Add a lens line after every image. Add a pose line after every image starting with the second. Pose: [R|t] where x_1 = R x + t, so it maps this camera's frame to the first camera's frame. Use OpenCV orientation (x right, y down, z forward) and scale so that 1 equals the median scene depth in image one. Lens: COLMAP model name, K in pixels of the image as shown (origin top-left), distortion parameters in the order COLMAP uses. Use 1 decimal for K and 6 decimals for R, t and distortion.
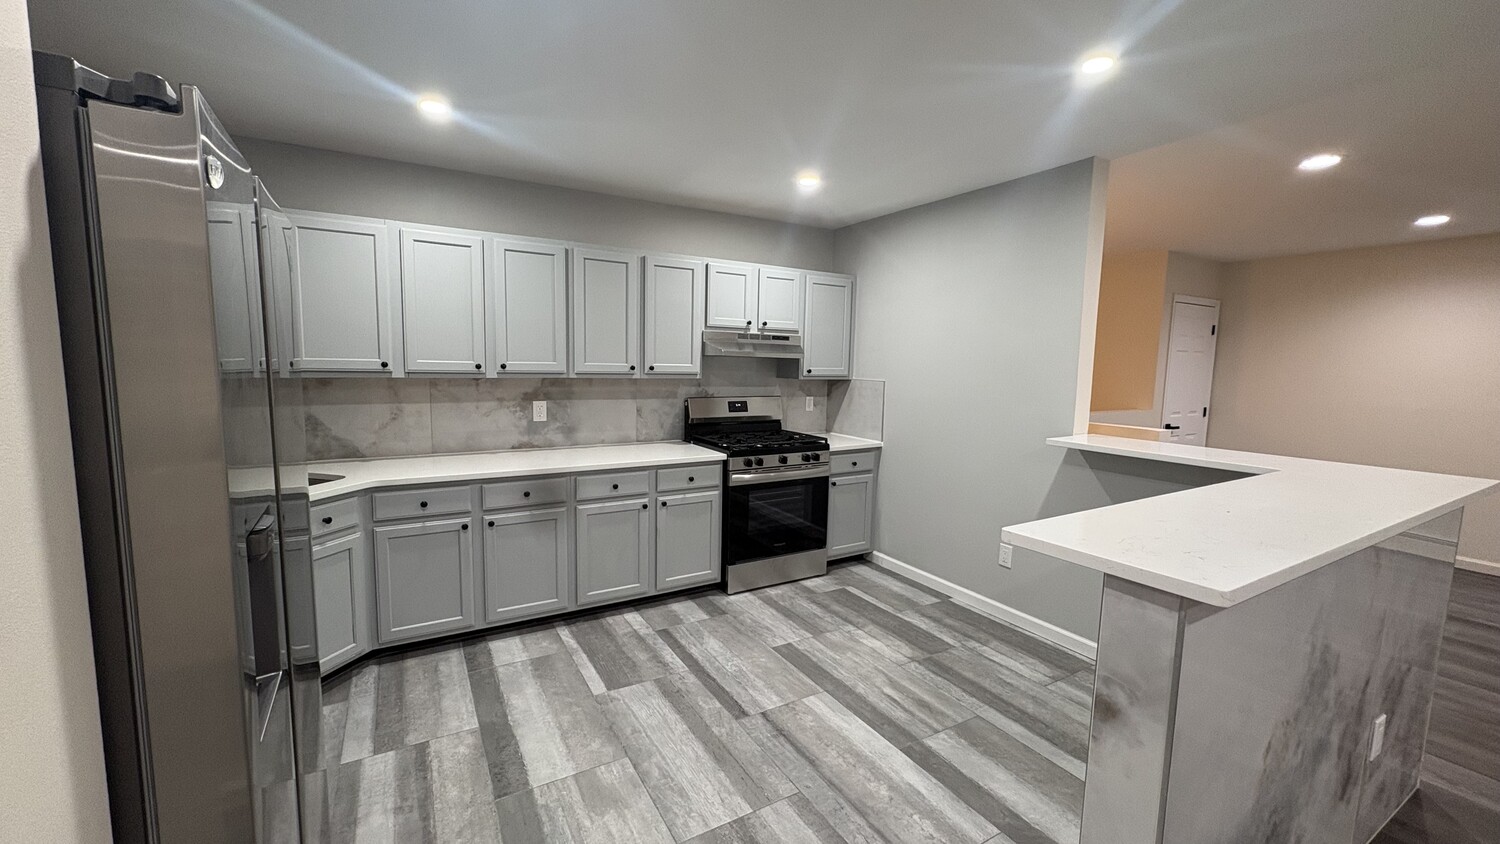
lens RADIAL K [[593.5, 0, 750.0], [0, 593.5, 422.0], [0, 0, 1]] dist [0.000531, 0.000102]
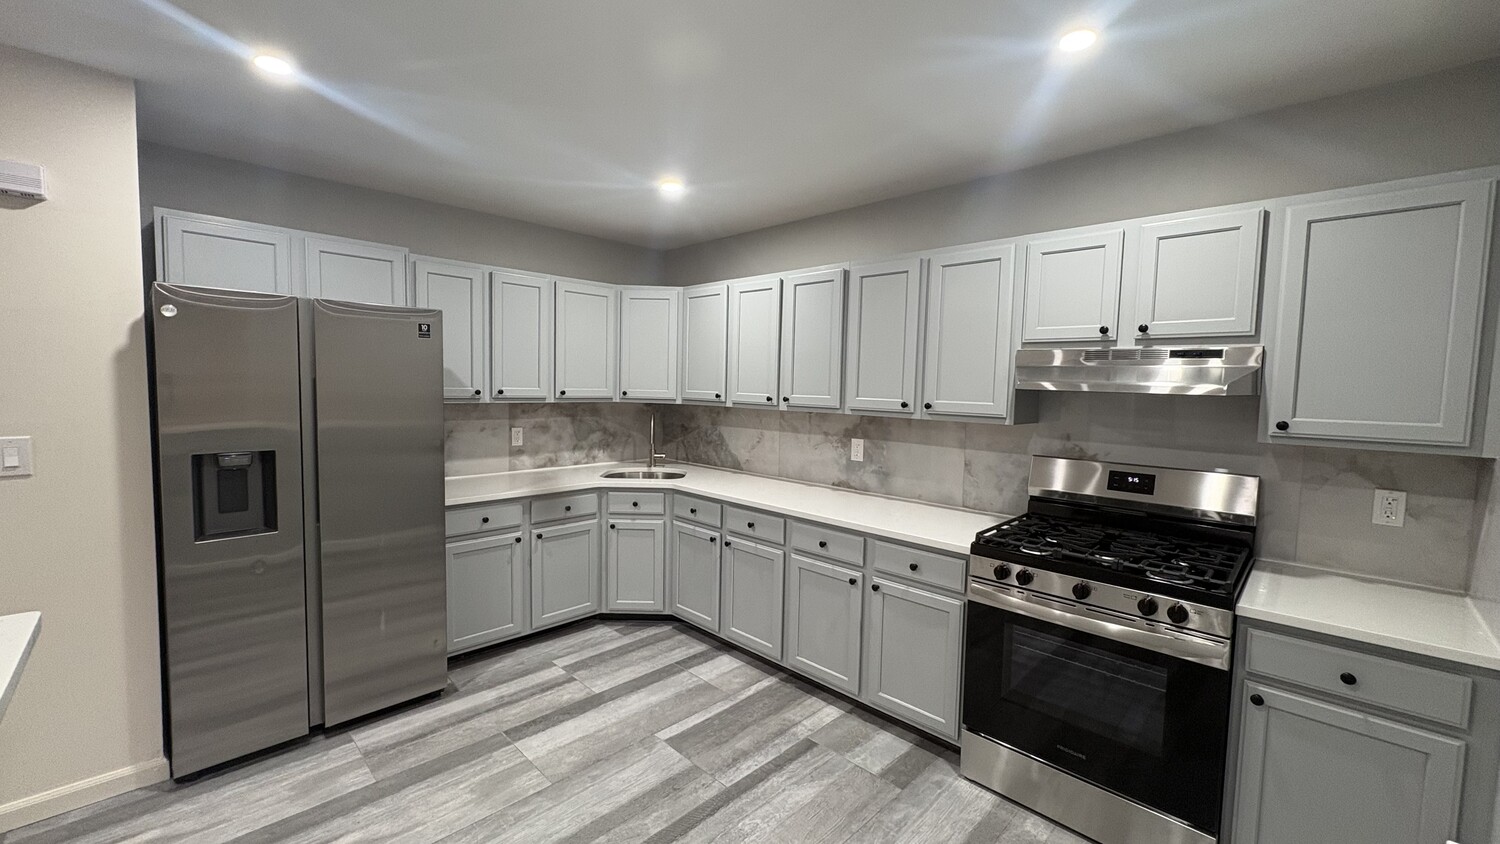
lens RADIAL K [[593.5, 0, 750.0], [0, 593.5, 422.0], [0, 0, 1]] dist [0.000531, 0.000102]
pose [[0.258257, 0.049558, -0.964804, 0.508691], [-0.116540, 0.992988, 0.019811, -0.062528], [0.959021, 0.107322, 0.262221, 0.620361]]
